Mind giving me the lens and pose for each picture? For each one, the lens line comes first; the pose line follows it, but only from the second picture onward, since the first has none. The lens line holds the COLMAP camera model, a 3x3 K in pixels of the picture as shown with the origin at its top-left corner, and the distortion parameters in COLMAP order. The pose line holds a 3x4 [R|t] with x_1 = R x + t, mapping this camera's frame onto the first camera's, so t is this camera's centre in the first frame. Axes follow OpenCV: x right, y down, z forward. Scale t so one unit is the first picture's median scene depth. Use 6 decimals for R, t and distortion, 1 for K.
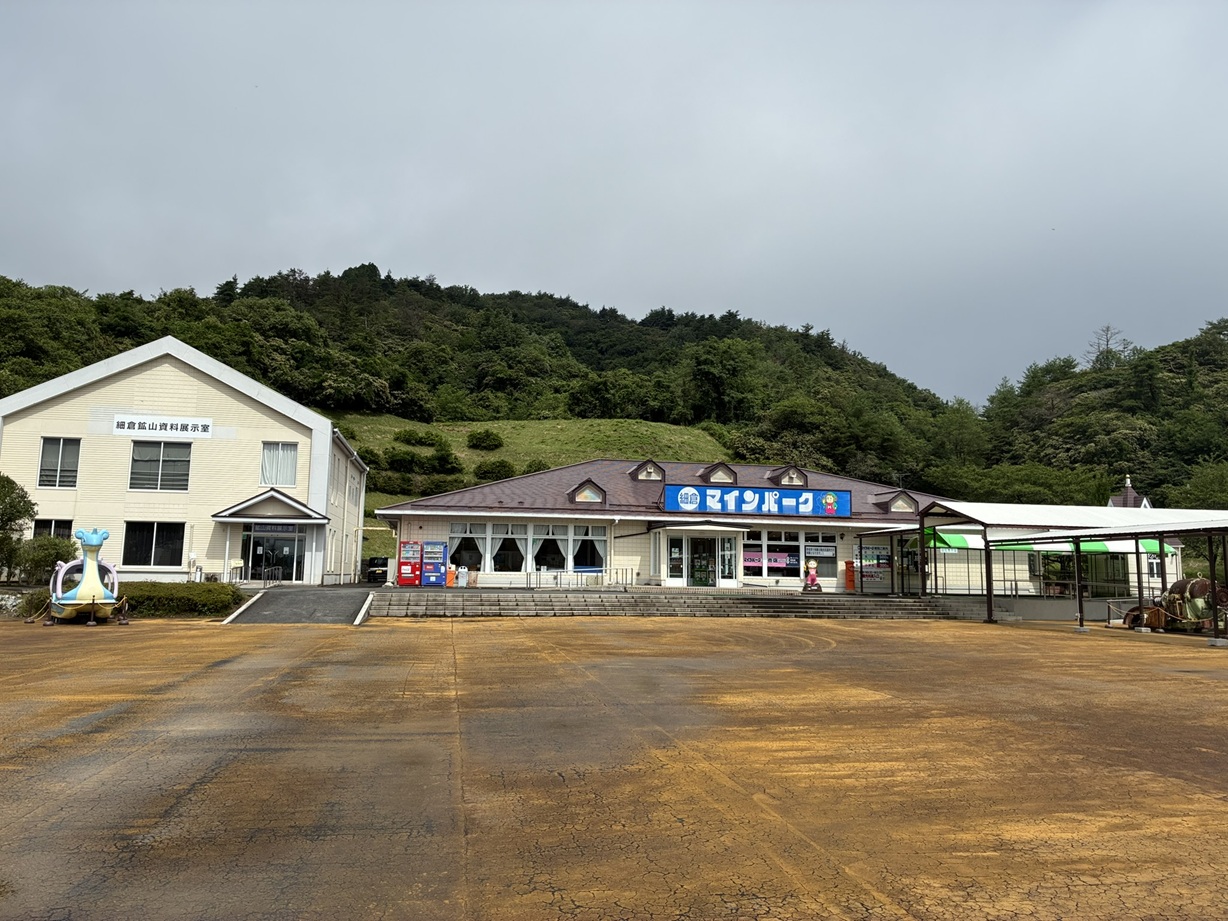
lens RADIAL K [[916.0, 0, 616.0], [0, 916.0, 440.6], [0, 0, 1]] dist [0.014305, 0.004002]
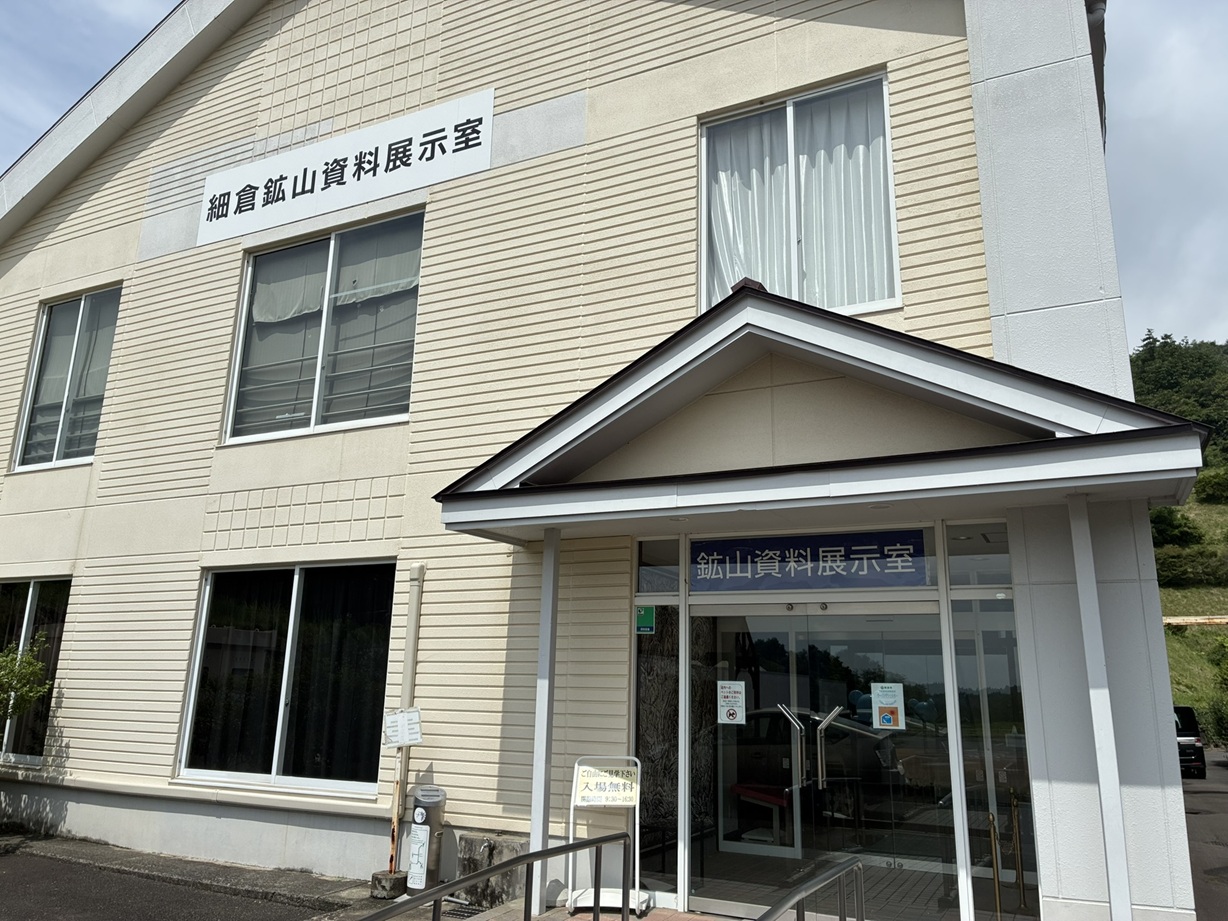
lens RADIAL K [[916.0, 0, 616.0], [0, 916.0, 440.6], [0, 0, 1]] dist [0.014305, 0.004002]
pose [[0.799120, -0.156114, -0.580548, -0.304929], [0.074385, 0.983950, -0.162202, 0.099414], [0.596552, 0.086435, 0.797906, 0.861240]]
